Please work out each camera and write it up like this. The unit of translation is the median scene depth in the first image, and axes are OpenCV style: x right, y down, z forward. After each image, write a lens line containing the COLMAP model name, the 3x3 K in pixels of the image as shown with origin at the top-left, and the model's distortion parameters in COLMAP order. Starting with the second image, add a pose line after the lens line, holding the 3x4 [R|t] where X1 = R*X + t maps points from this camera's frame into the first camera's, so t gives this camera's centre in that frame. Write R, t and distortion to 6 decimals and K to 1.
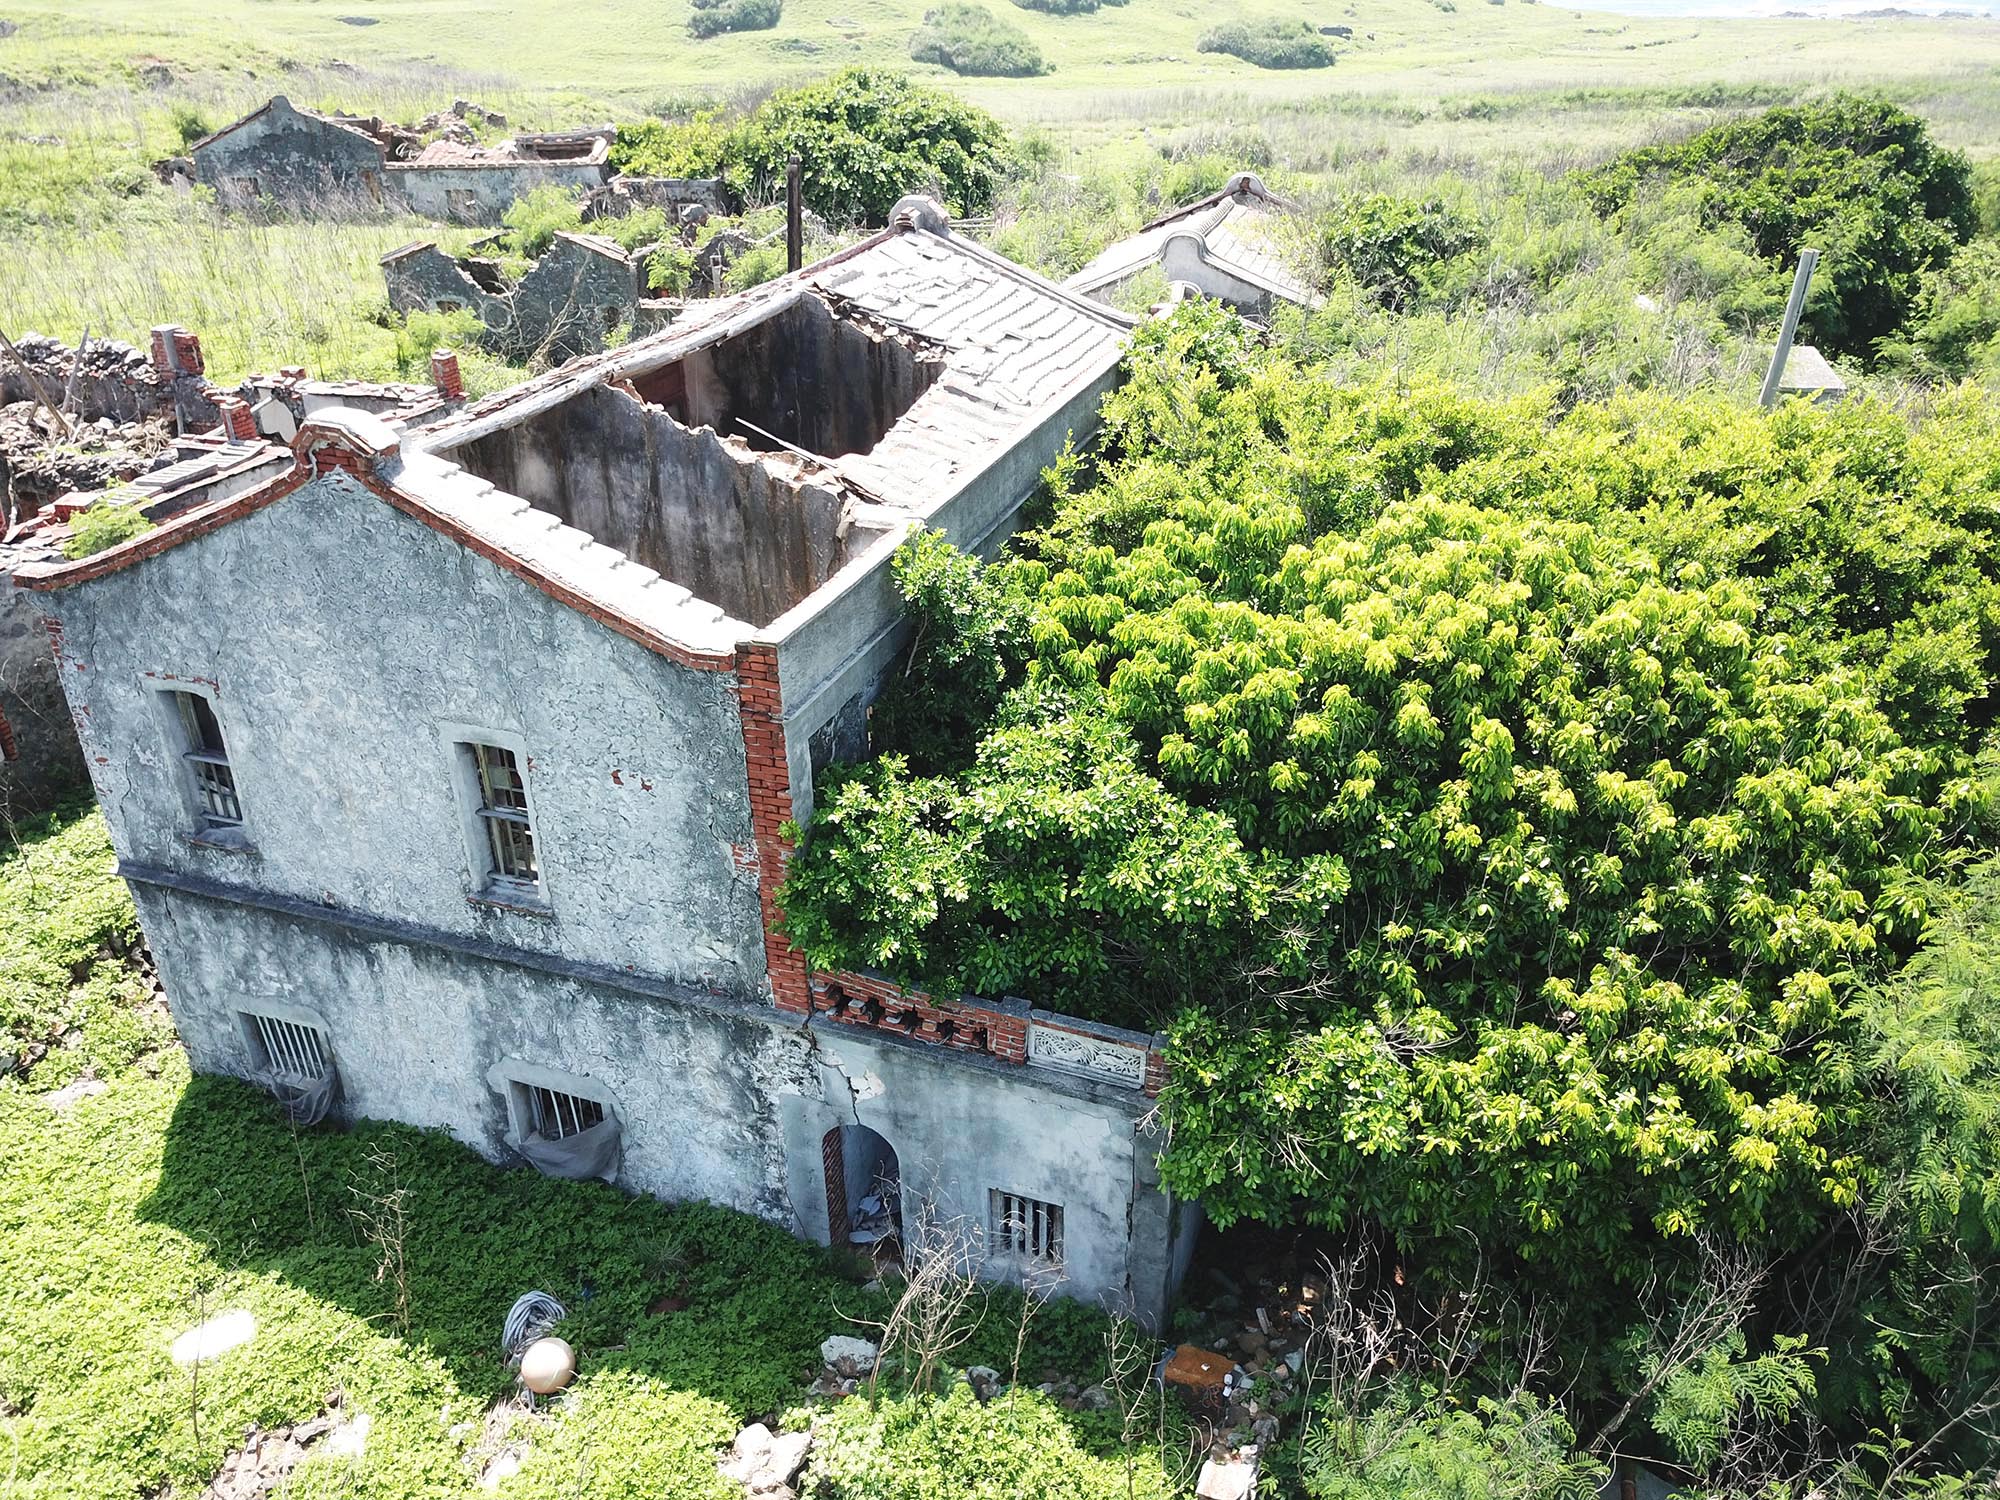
lens RADIAL K [[1544.6, 0, 985.9], [0, 1544.6, 759.5], [0, 0, 1]] dist [0.011177, -0.001945]
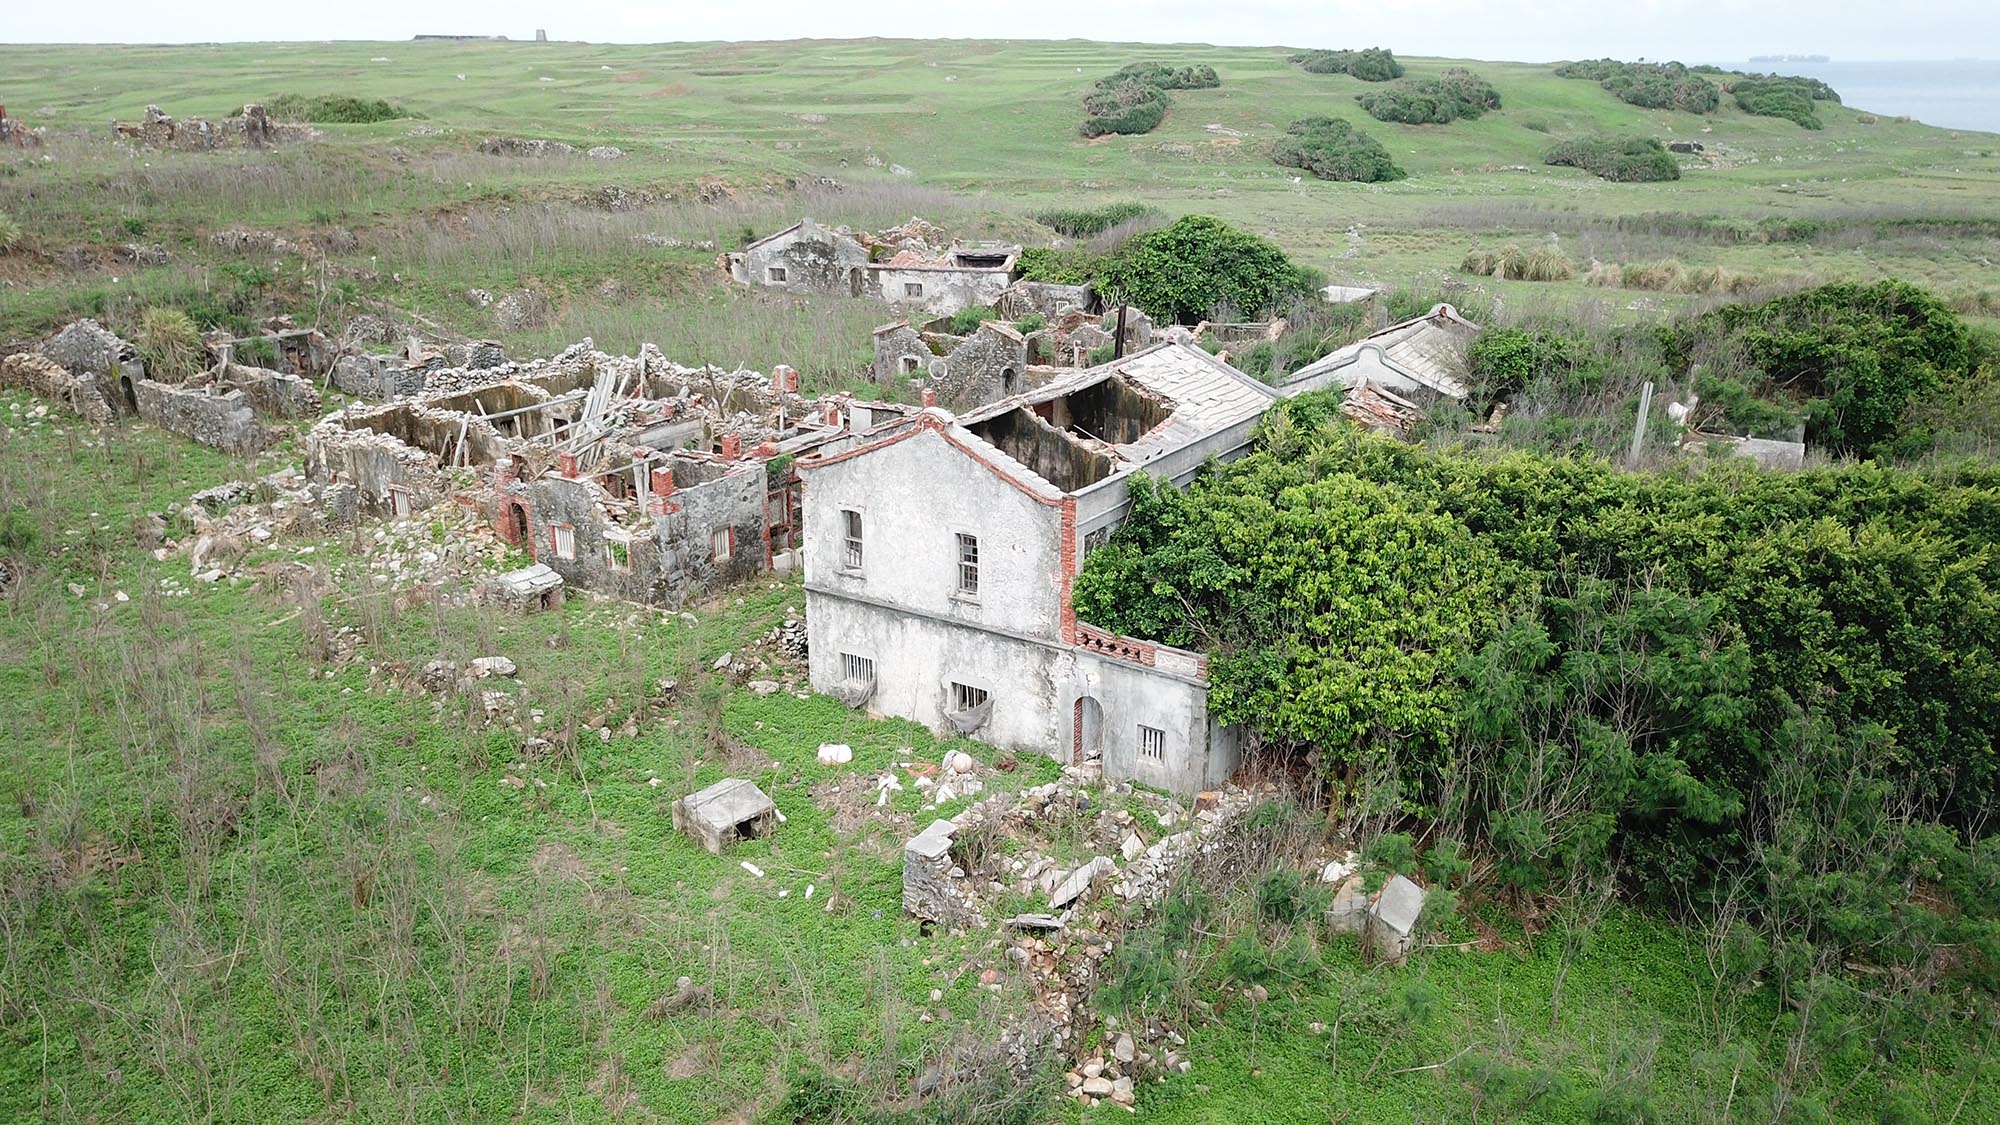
lens RADIAL K [[1531.0, 0, 1000.0], [0, 1531.0, 562.5], [0, 0, 1]] dist [0.029029, 0.009821]
pose [[0.974593, 0.086261, -0.206708, 0.246399], [-0.117817, 0.982309, -0.145562, 0.362719], [0.190495, 0.166218, 0.967514, -1.333902]]
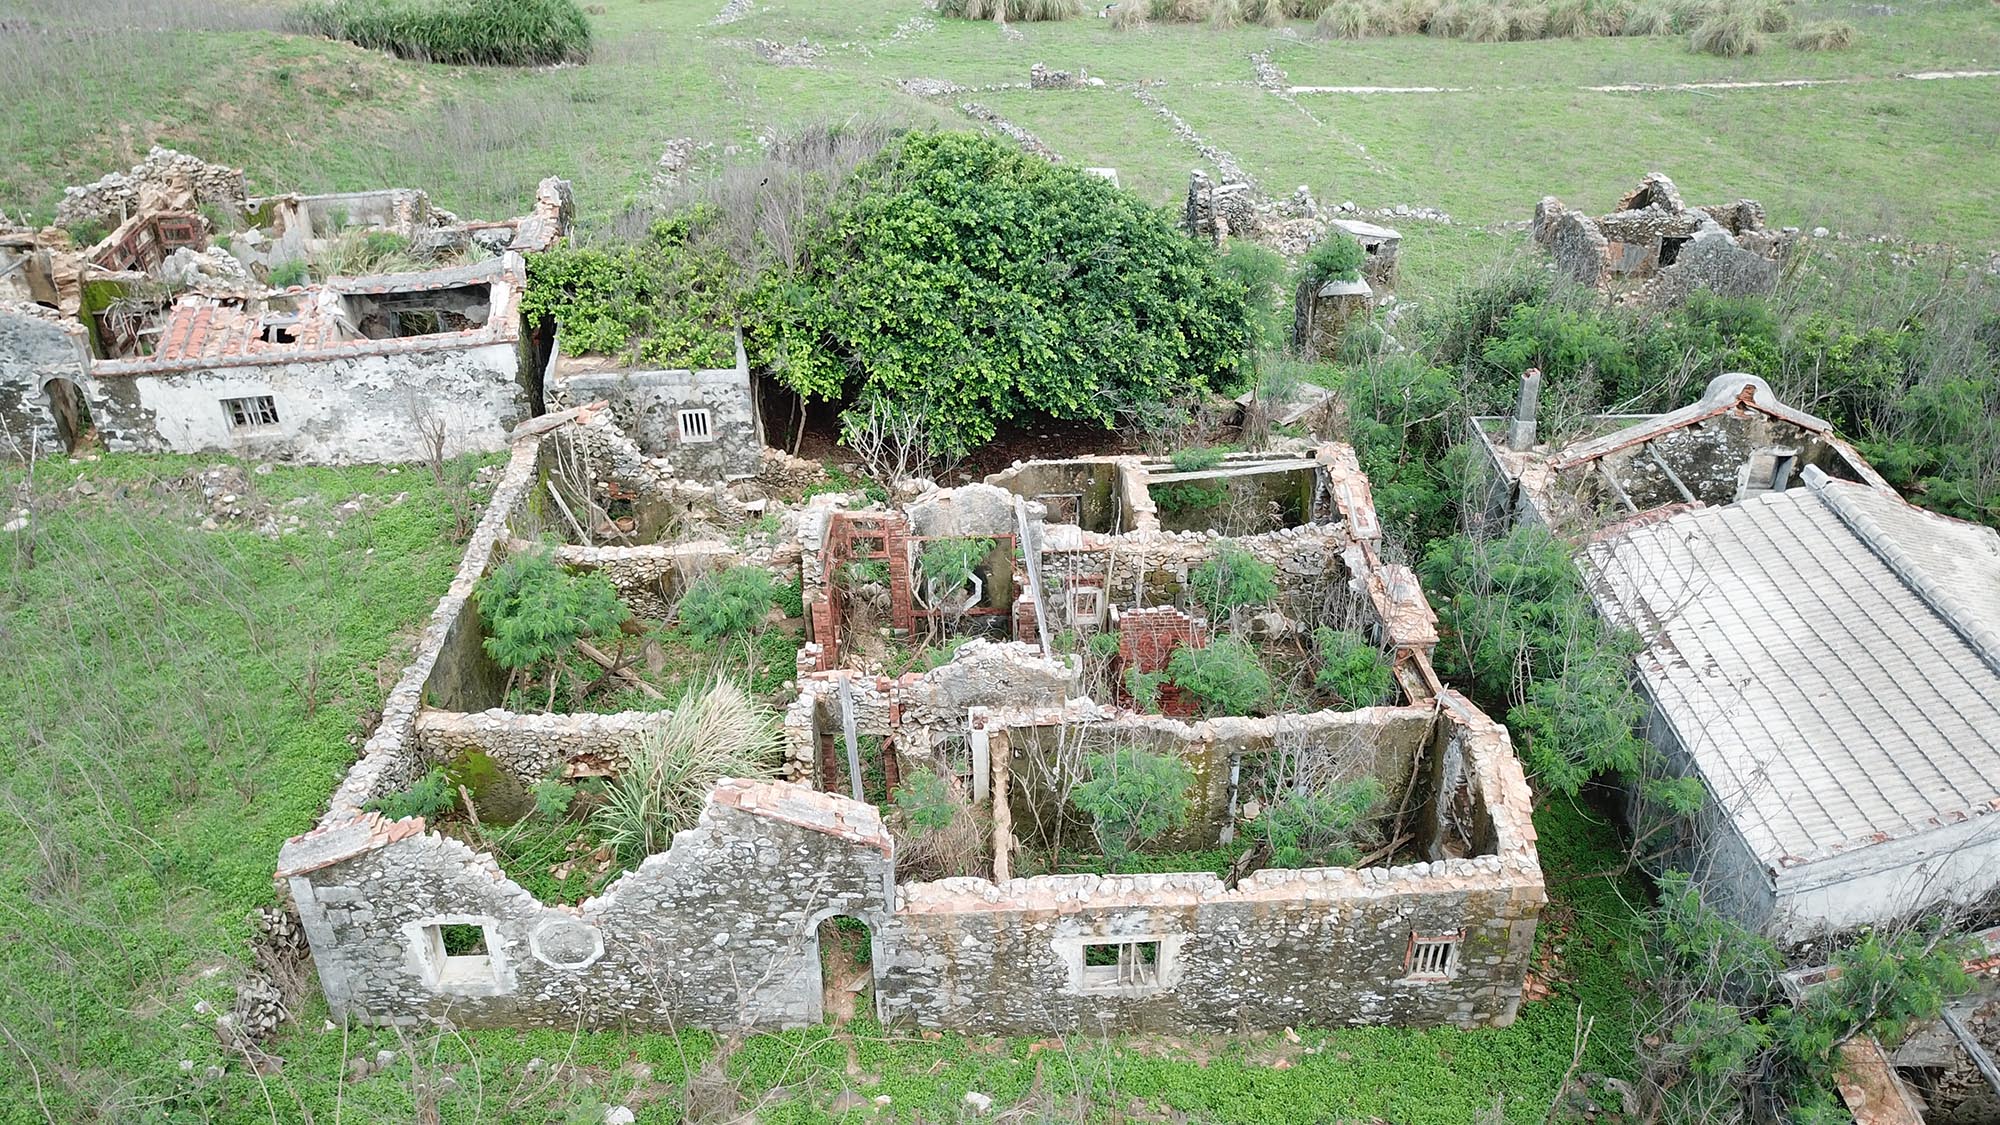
lens RADIAL K [[1562.5, 0, 999.6], [0, 1562.5, 594.0], [0, 0, 1]] dist [0.013283, -0.003239]
pose [[0.968719, -0.125153, 0.214290, -0.781340], [0.112673, 0.991195, 0.069544, -1.151188], [-0.221107, -0.043224, 0.974291, 1.464734]]
